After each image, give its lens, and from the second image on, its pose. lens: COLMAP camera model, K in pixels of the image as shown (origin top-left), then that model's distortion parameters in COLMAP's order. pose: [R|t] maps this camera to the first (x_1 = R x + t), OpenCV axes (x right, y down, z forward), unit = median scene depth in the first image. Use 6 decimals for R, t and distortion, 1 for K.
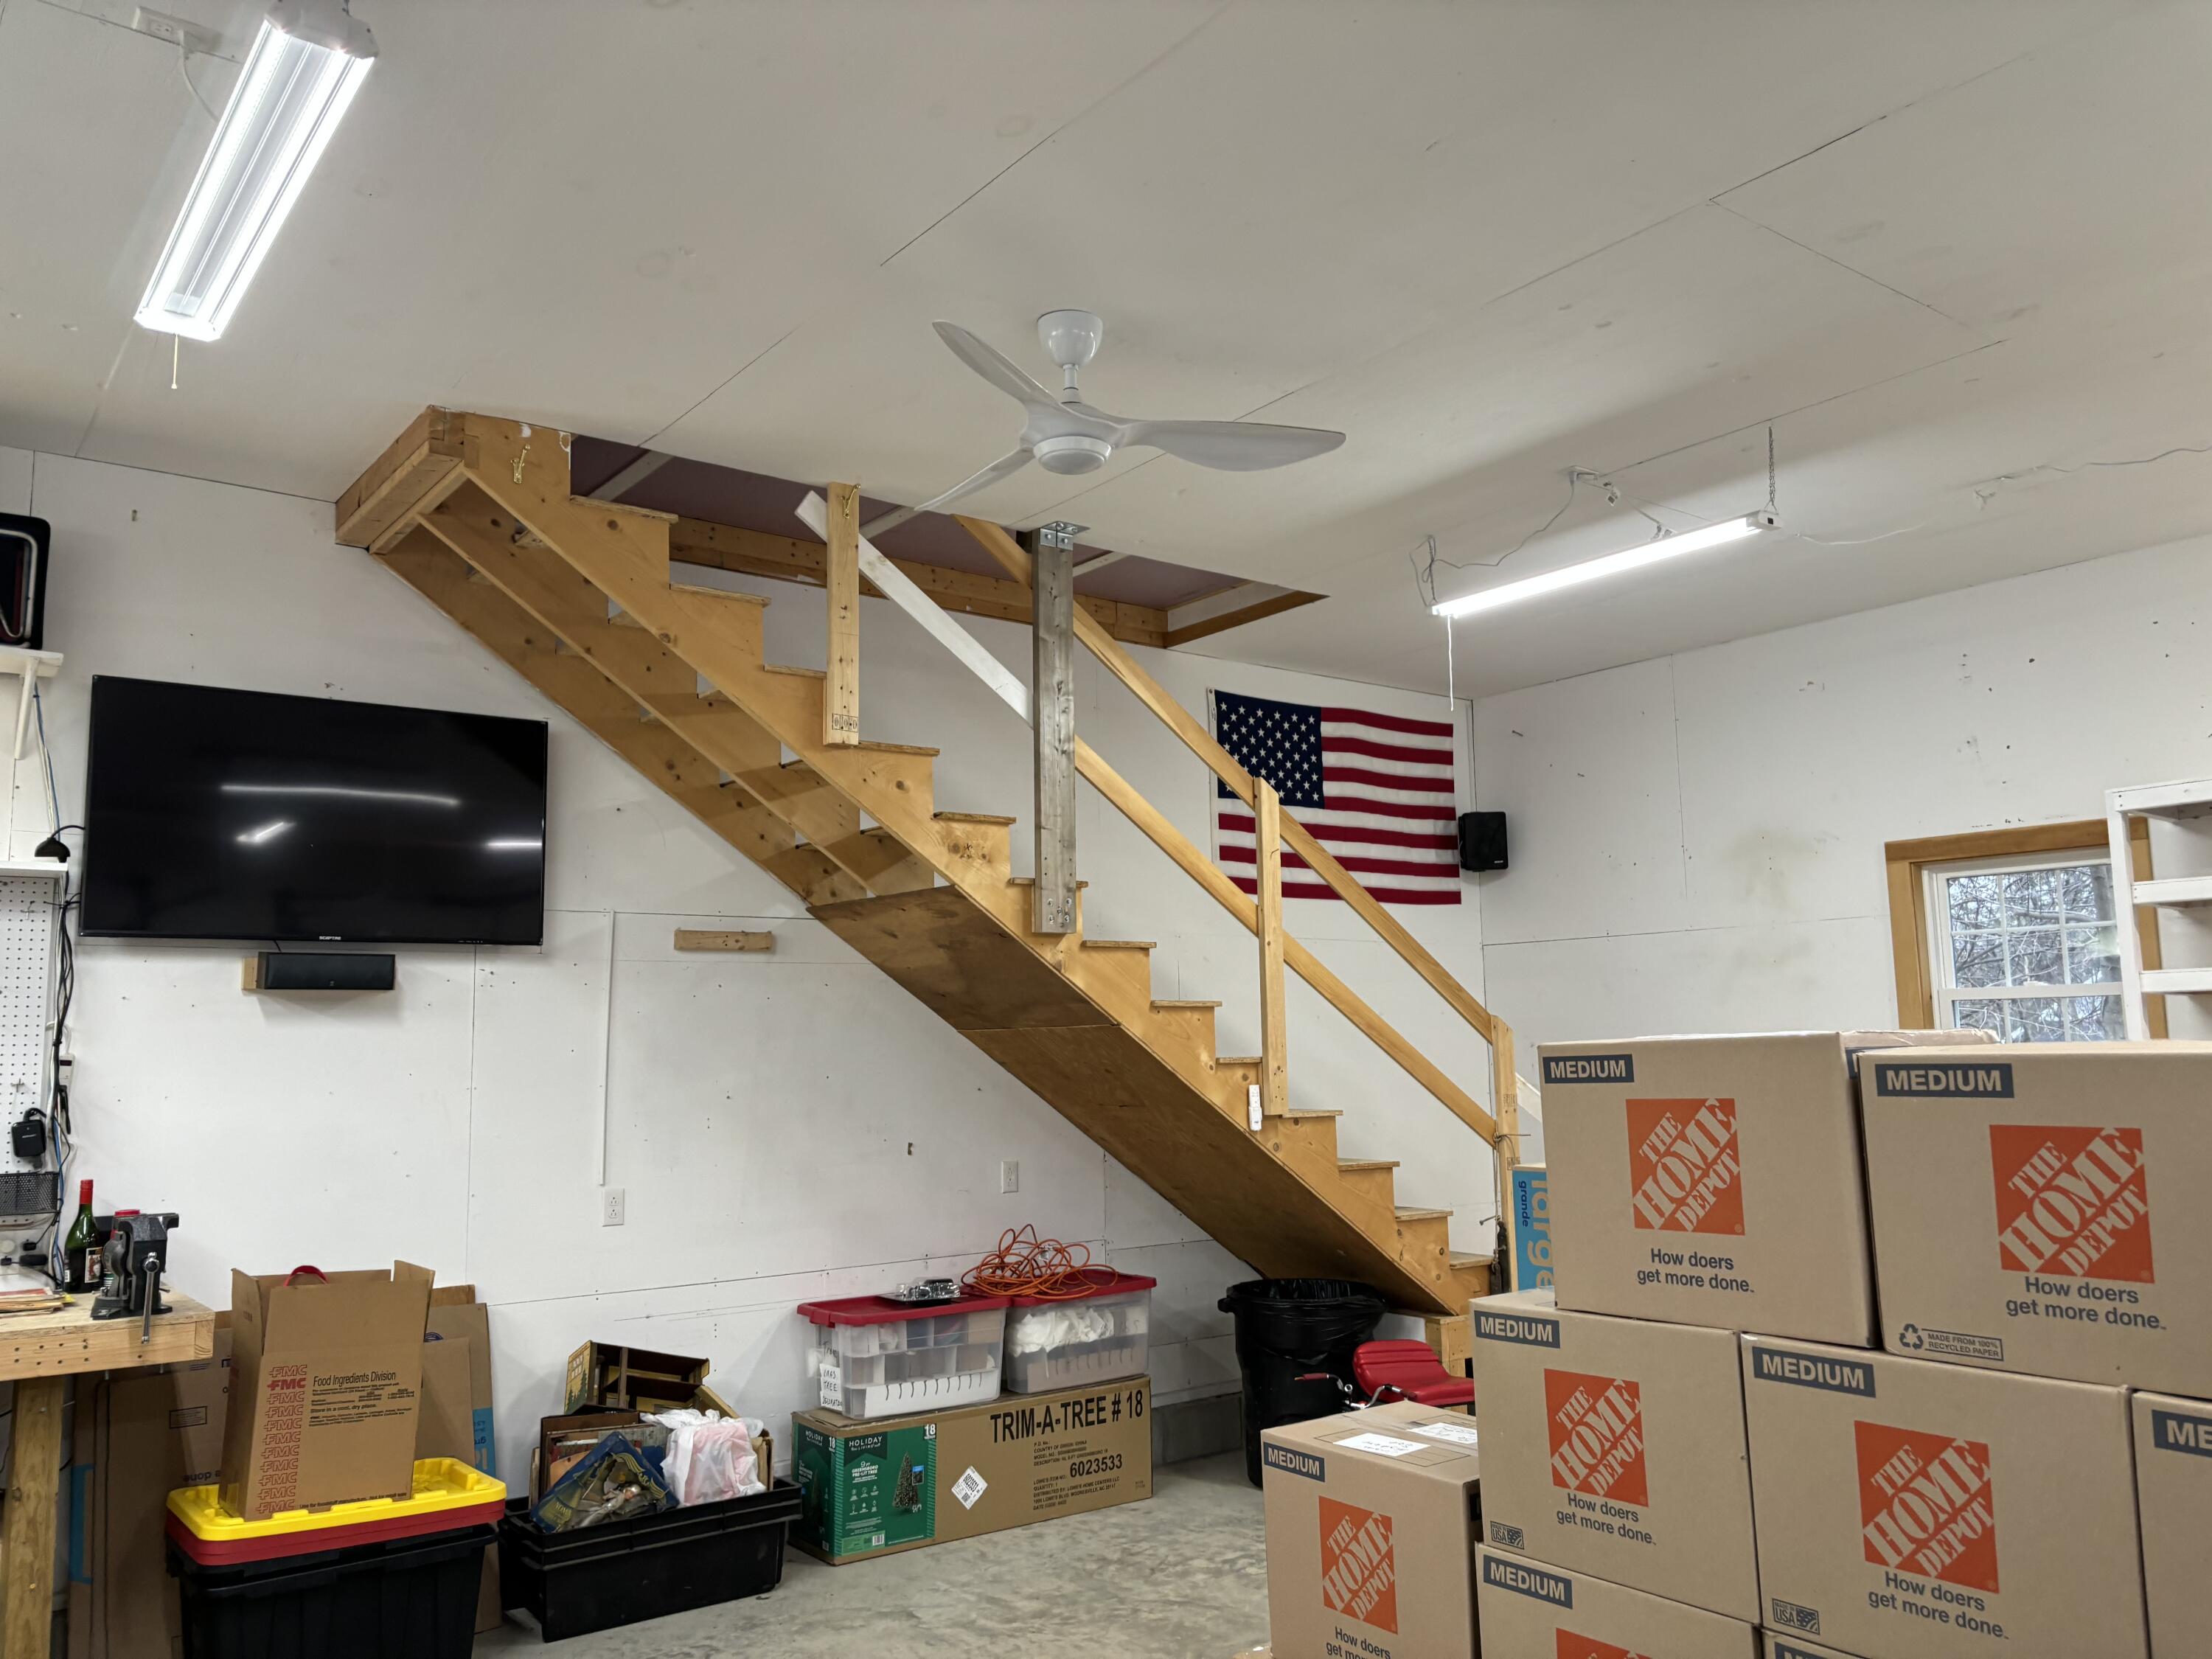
lens RADIAL K [[1659.7, 0, 1113.2], [0, 1659.7, 836.7], [0, 0, 1]] dist [0.050825, -0.046504]
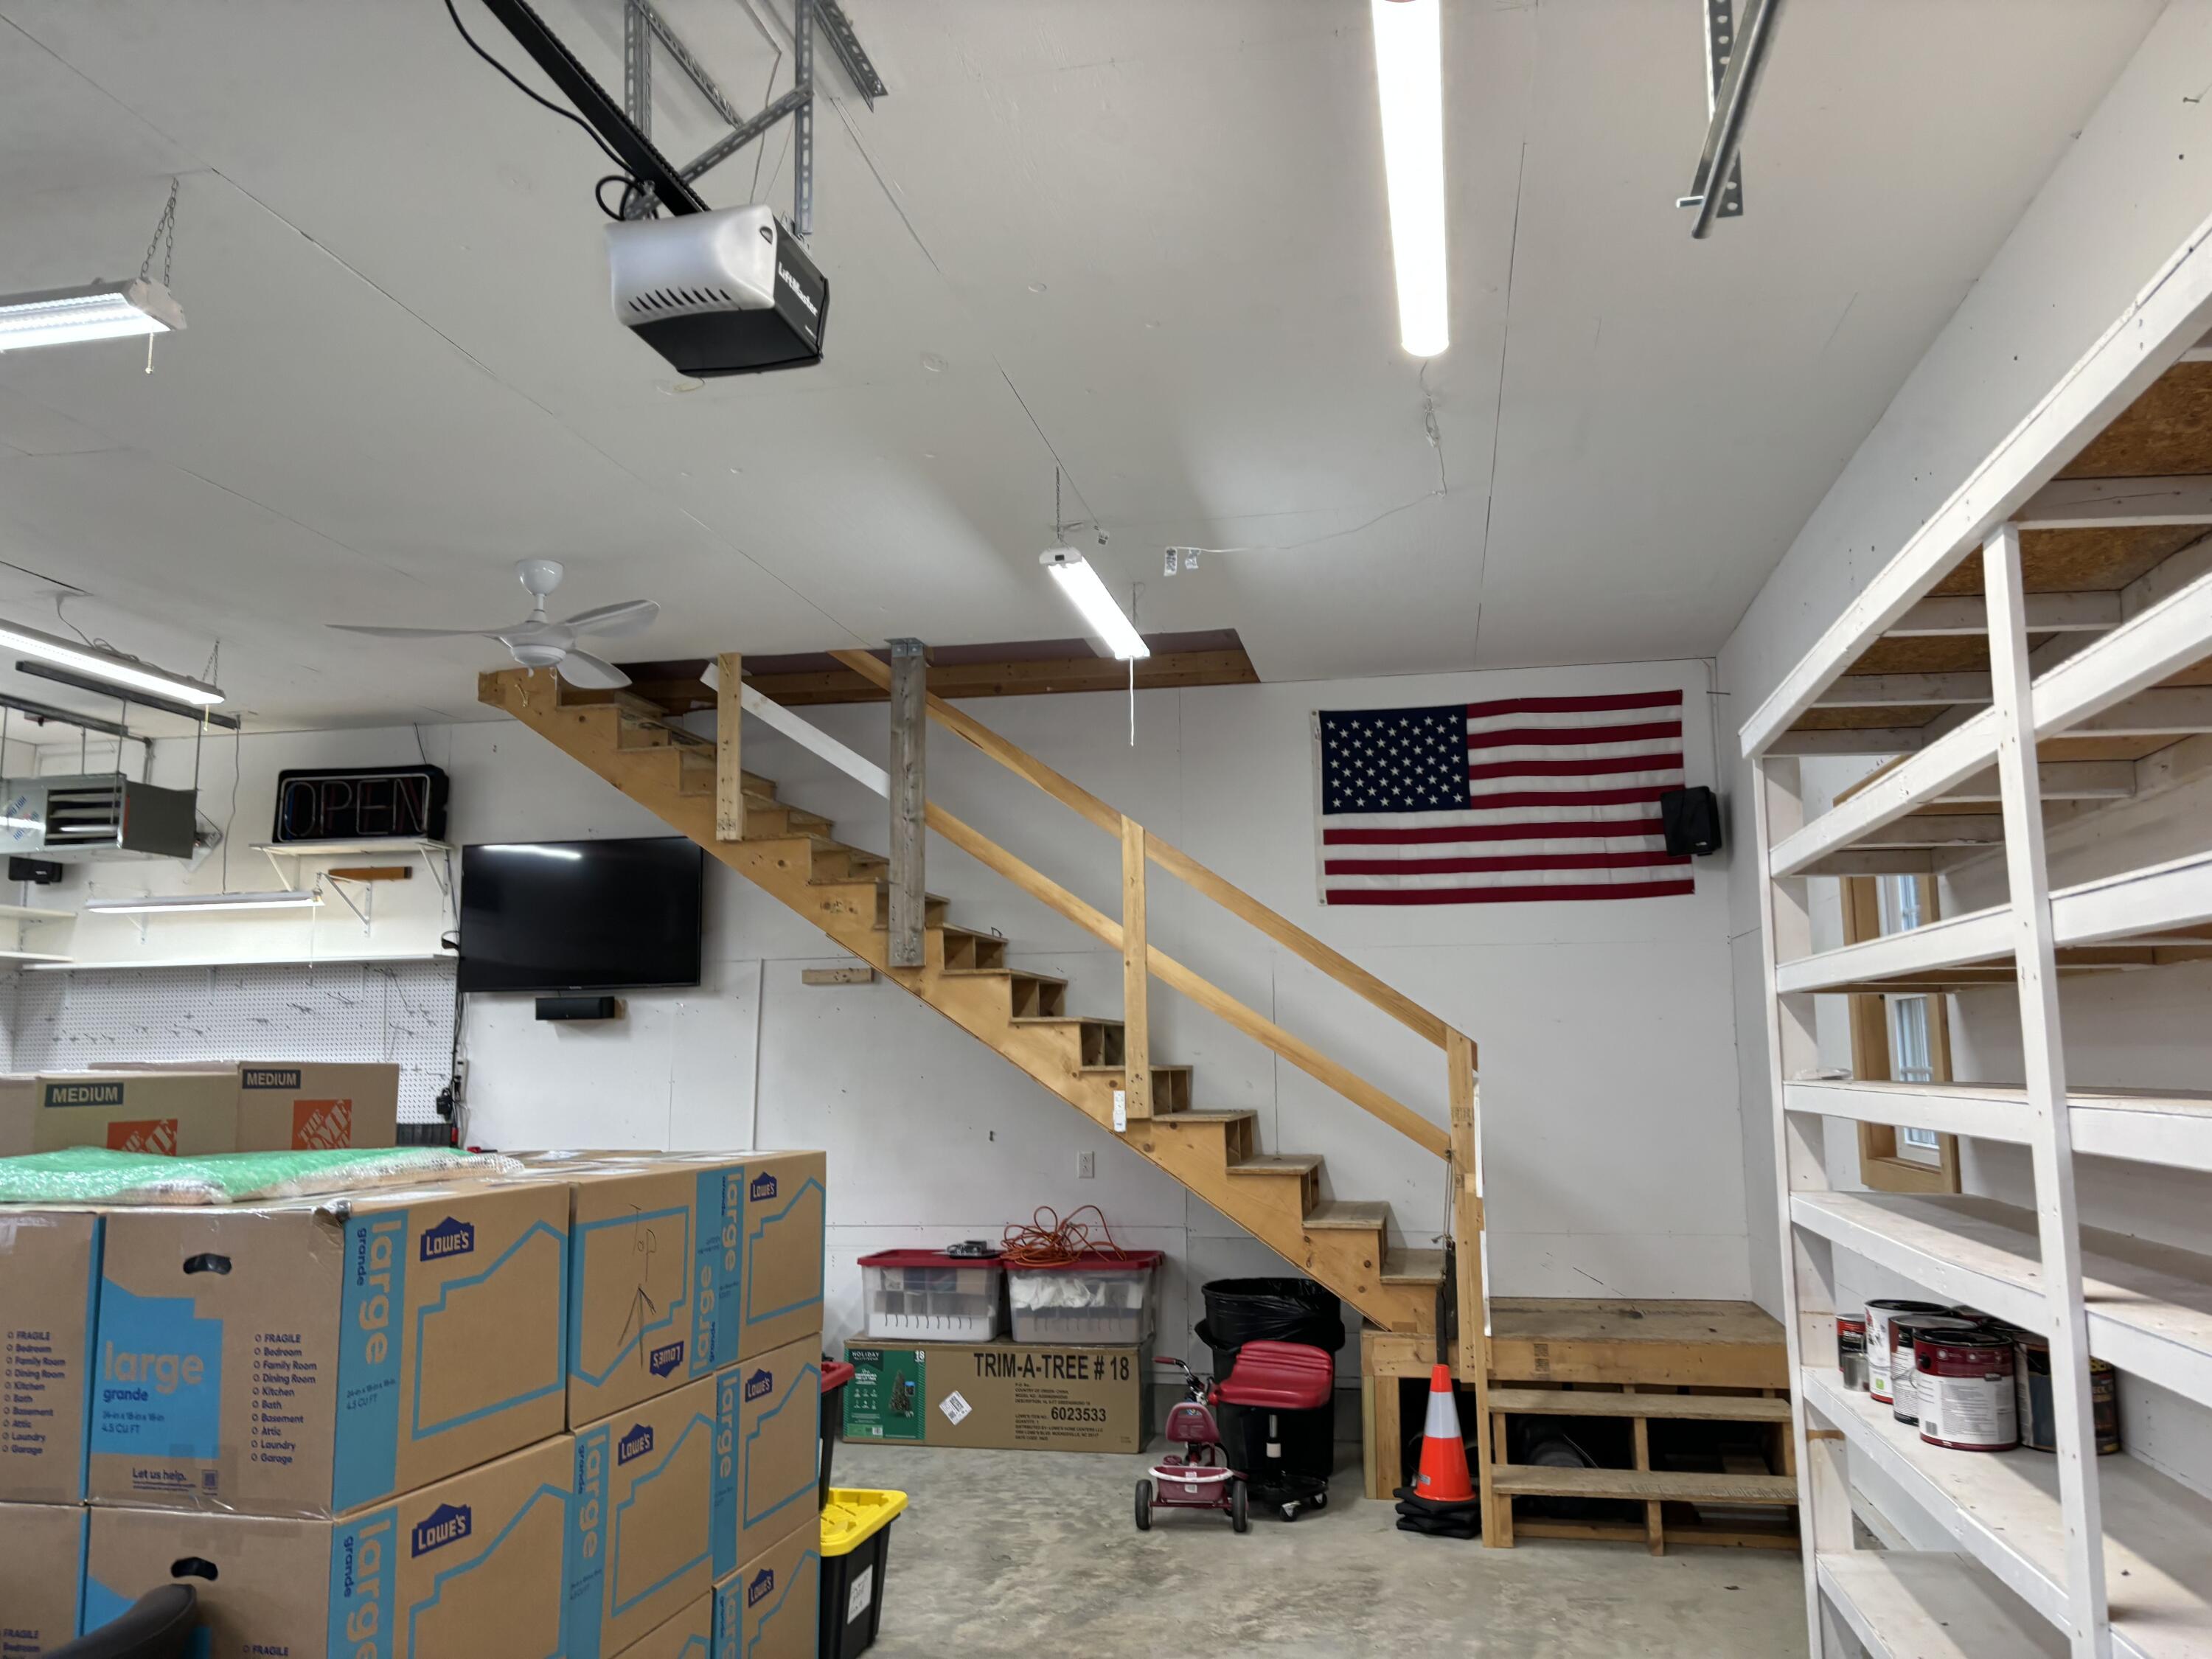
lens RADIAL K [[1676.5, 0, 1120.6], [0, 1676.5, 828.7], [0, 0, 1]] dist [0.080224, -0.095666]
pose [[0.667438, -0.094840, -0.738601, 0.969287], [0.093915, 0.994658, -0.042853, 0.023758], [0.738720, -0.040764, 0.672779, 0.255184]]
